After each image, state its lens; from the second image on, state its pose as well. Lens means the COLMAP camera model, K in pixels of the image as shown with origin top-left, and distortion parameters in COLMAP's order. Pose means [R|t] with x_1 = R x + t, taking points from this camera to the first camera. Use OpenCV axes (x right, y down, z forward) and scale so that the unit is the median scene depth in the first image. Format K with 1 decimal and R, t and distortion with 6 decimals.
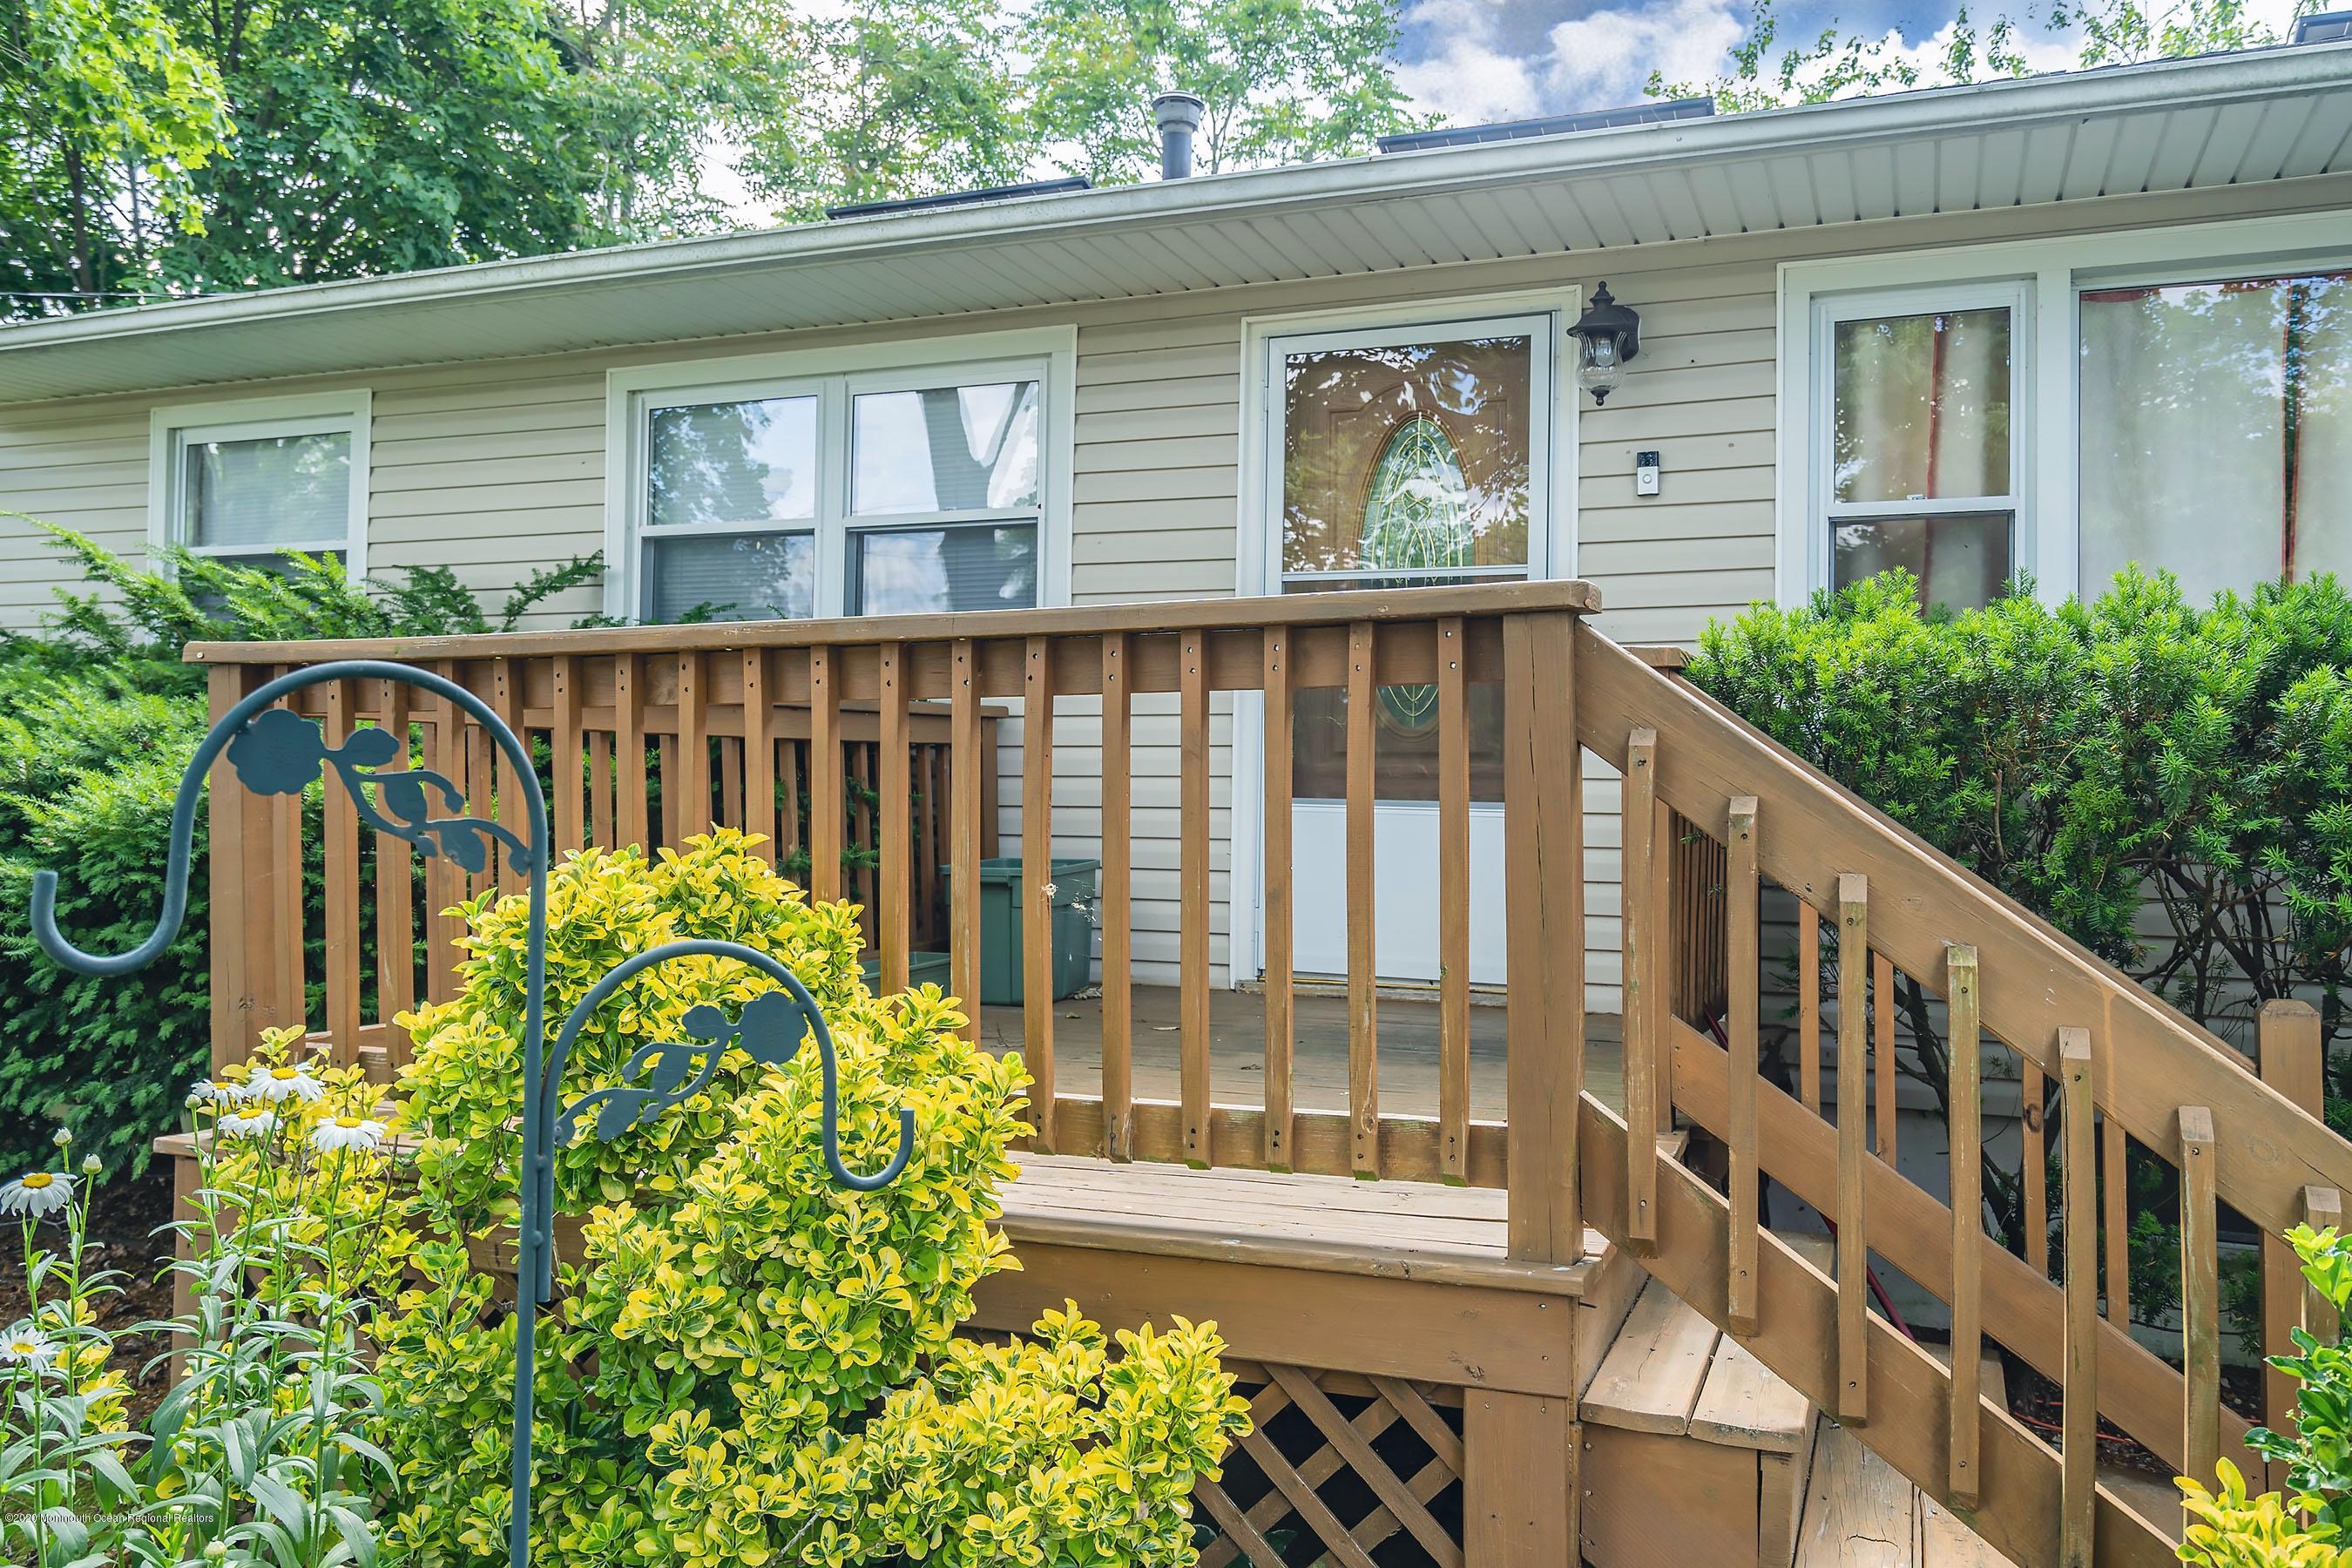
lens RADIAL K [[1758.3, 0, 1221.6], [0, 1758.3, 797.0], [0, 0, 1]] dist [0.011199, 0.000916]
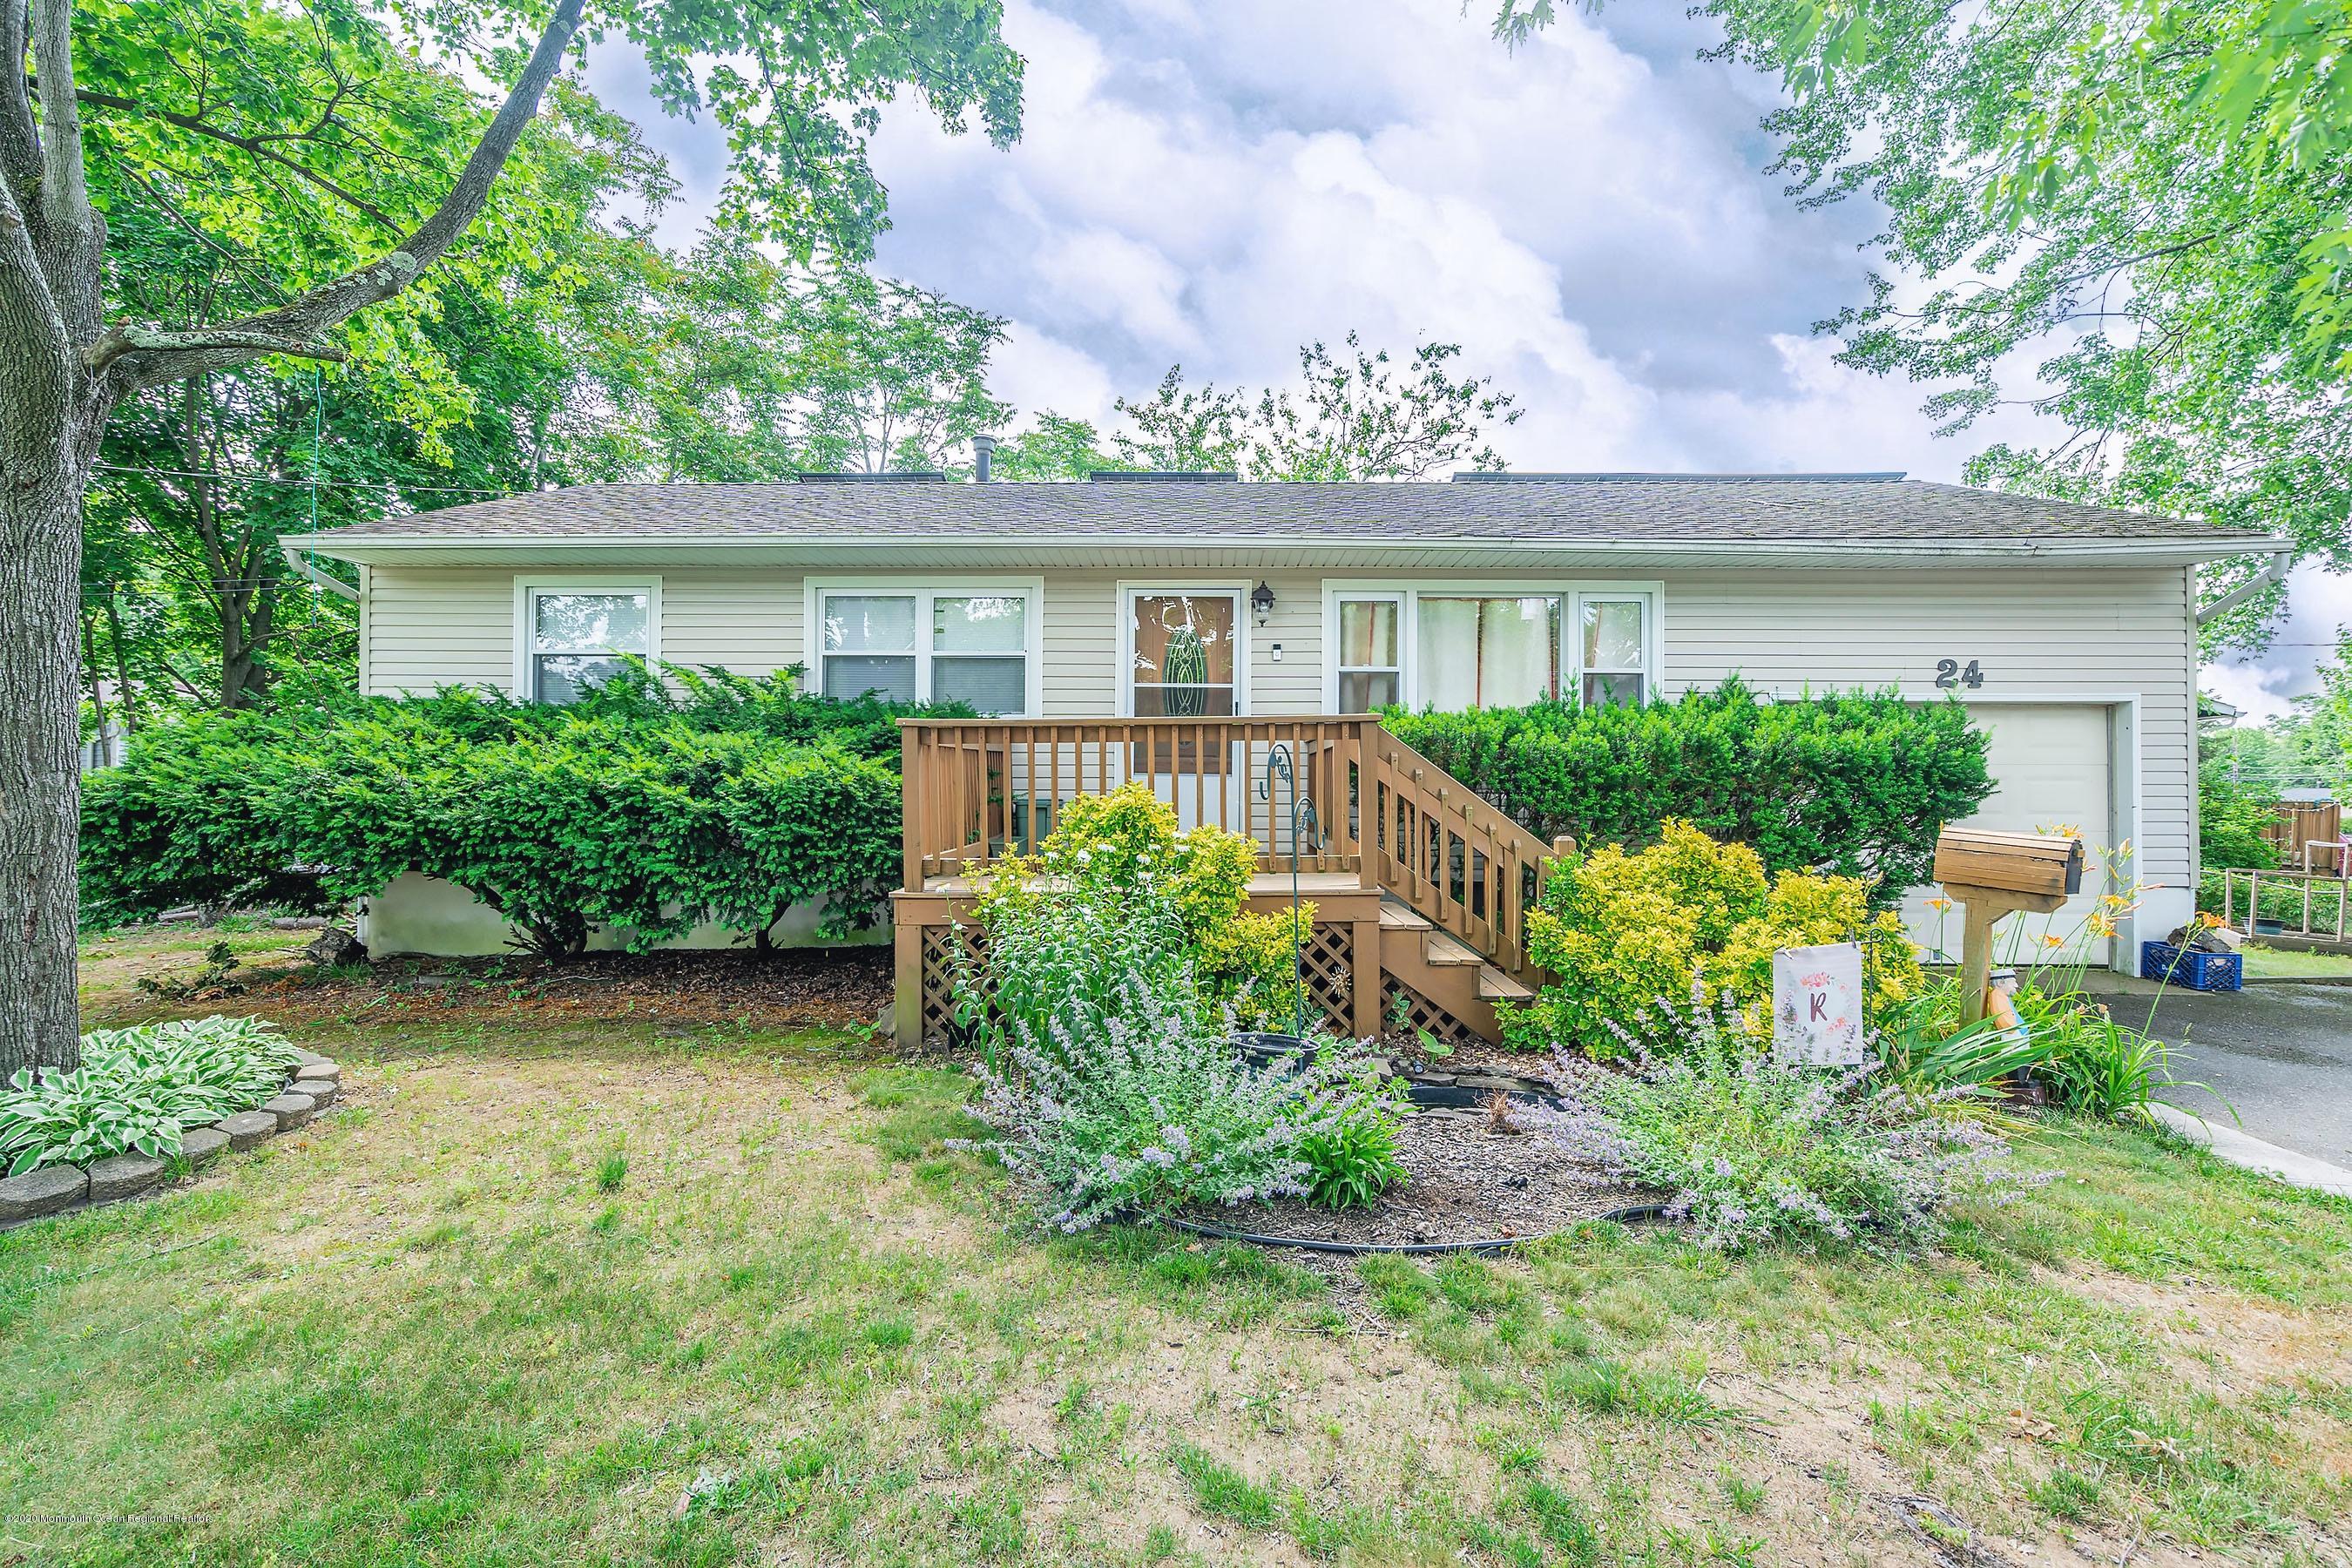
lens RADIAL K [[1109.2, 0, 1168.5], [0, 1109.2, 775.9], [0, 0, 1]] dist [-0.001738, -0.000269]
pose [[0.934325, -0.005895, 0.356373, -0.435570], [0.006412, 0.999979, -0.000268, 0.004841], [-0.356364, 0.002535, 0.934344, -0.446498]]
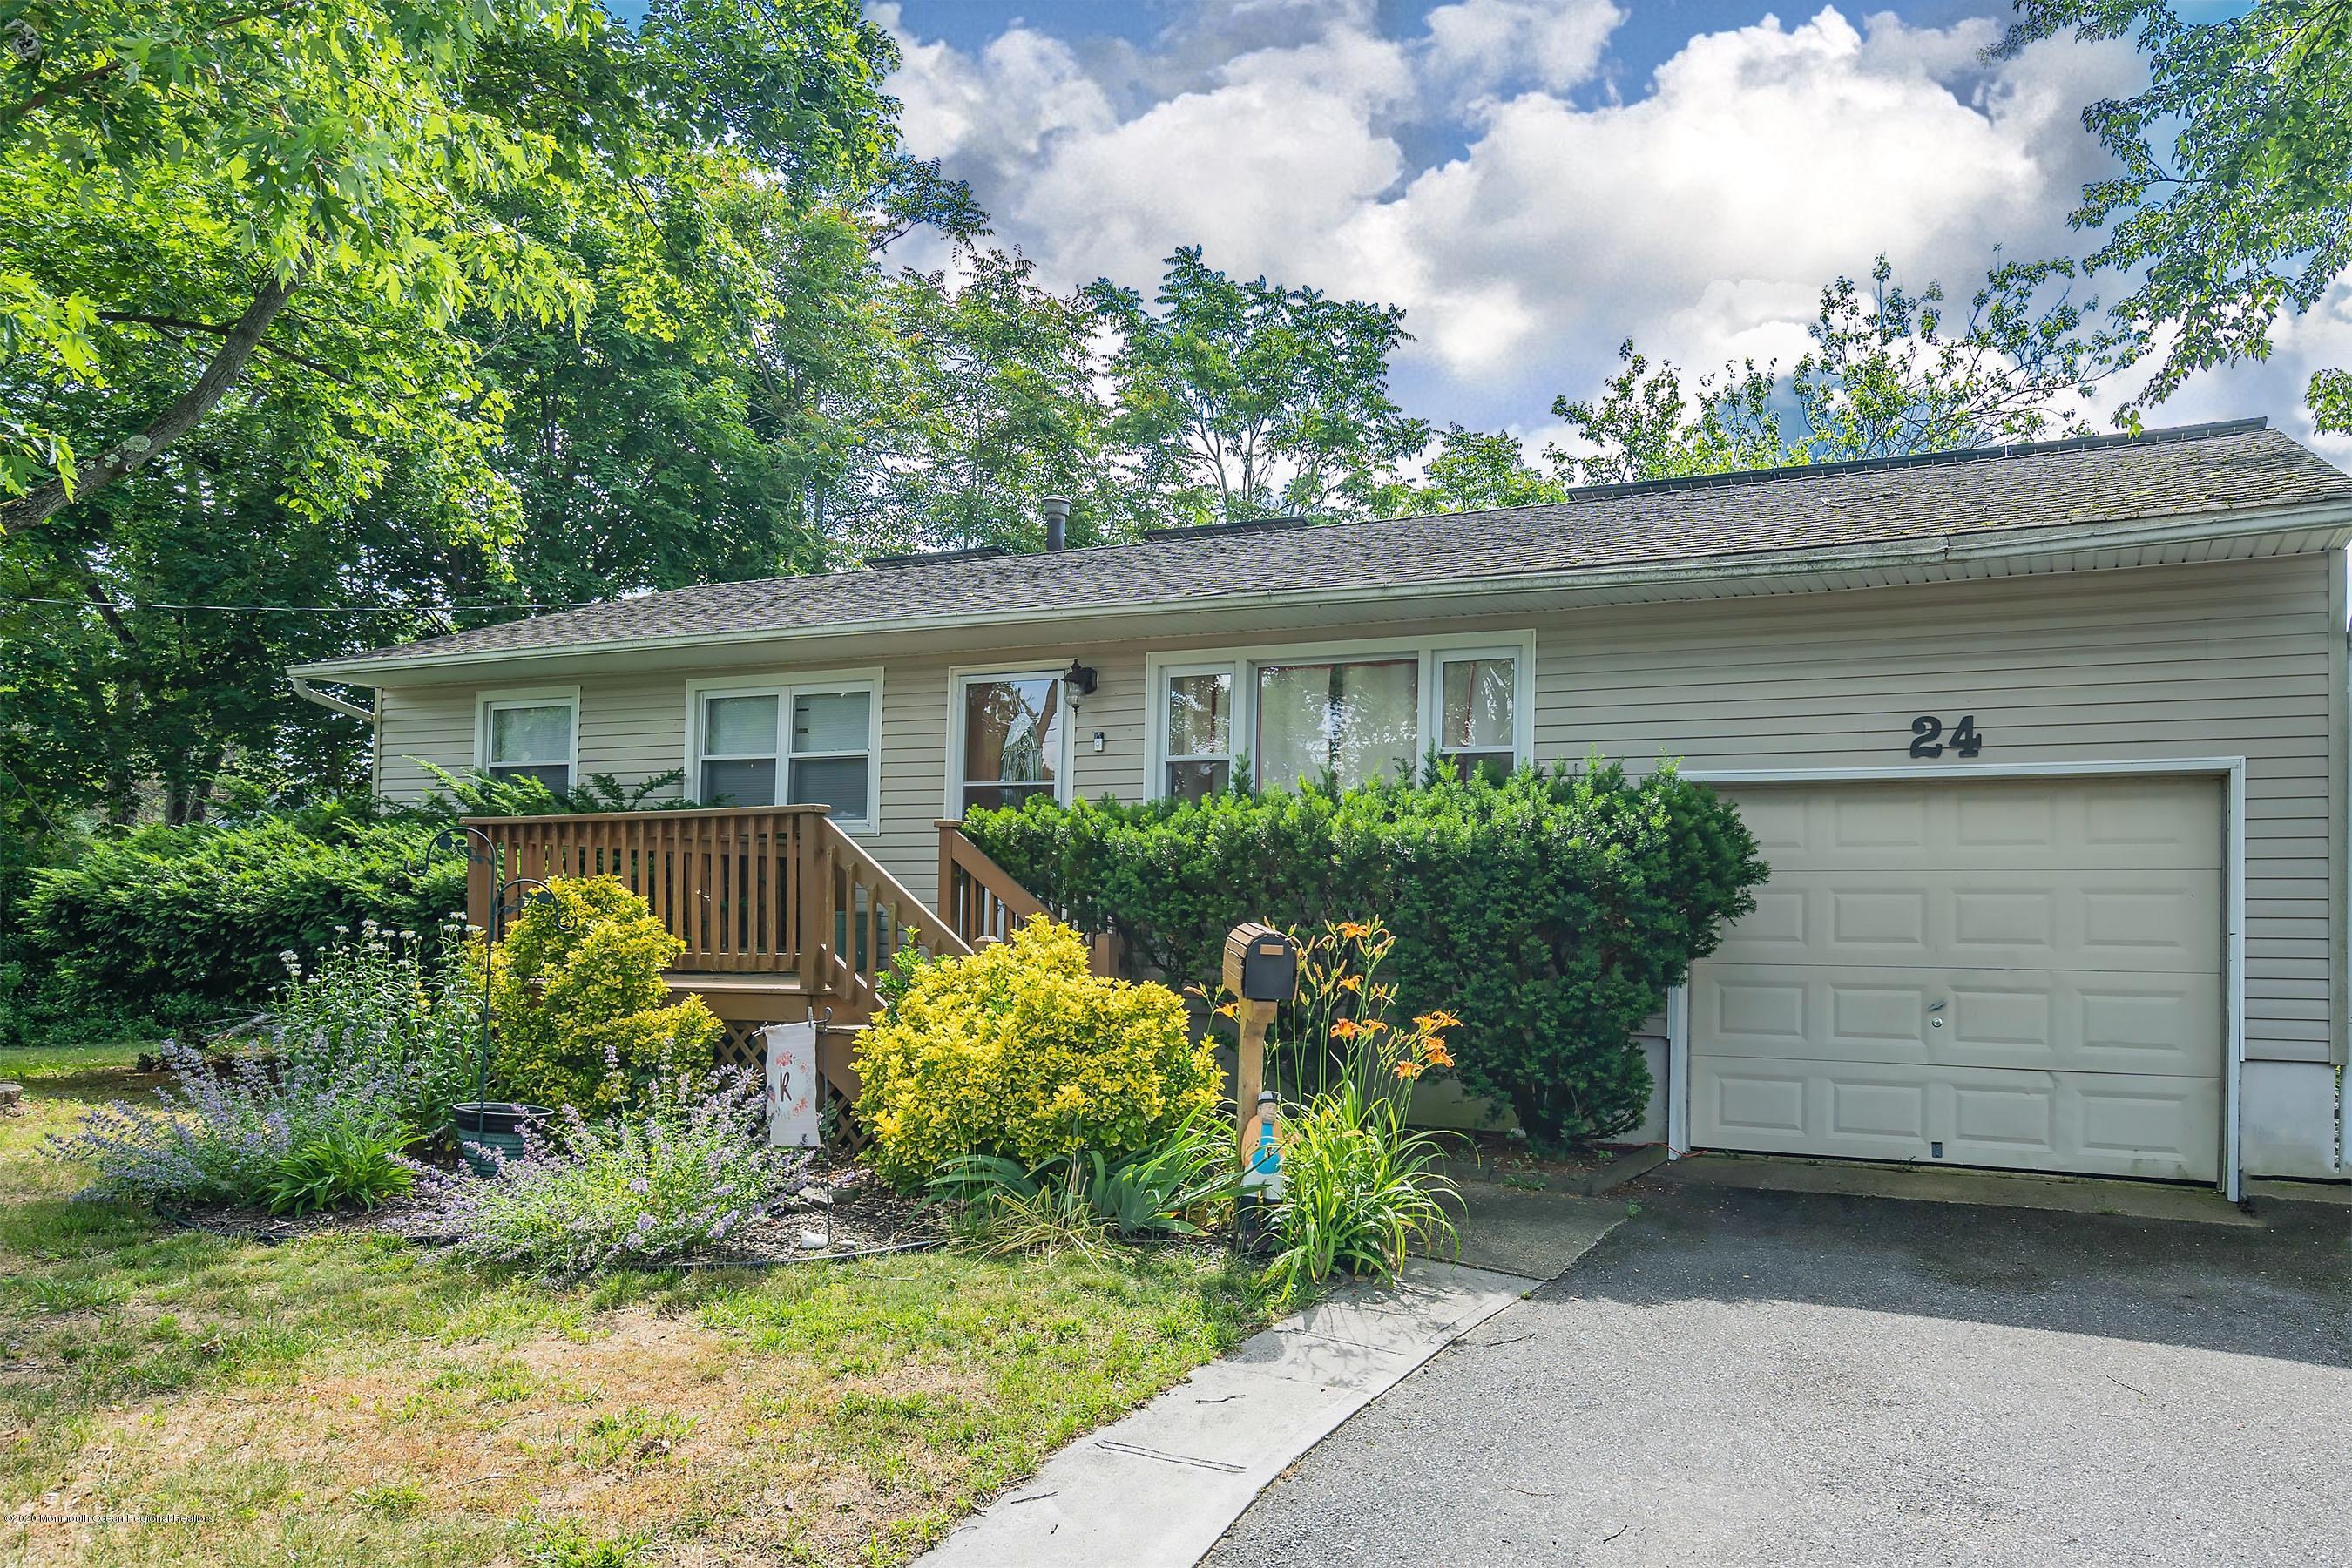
lens RADIAL K [[1643.9, 0, 1439.0], [0, 1643.9, 922.5], [0, 0, 1]] dist [0.010119, 0.004139]
pose [[0.999107, 0.004404, -0.042030, 0.652306], [-0.004756, 0.999955, -0.008262, 0.057803], [0.041992, 0.008455, 0.999082, -0.947461]]
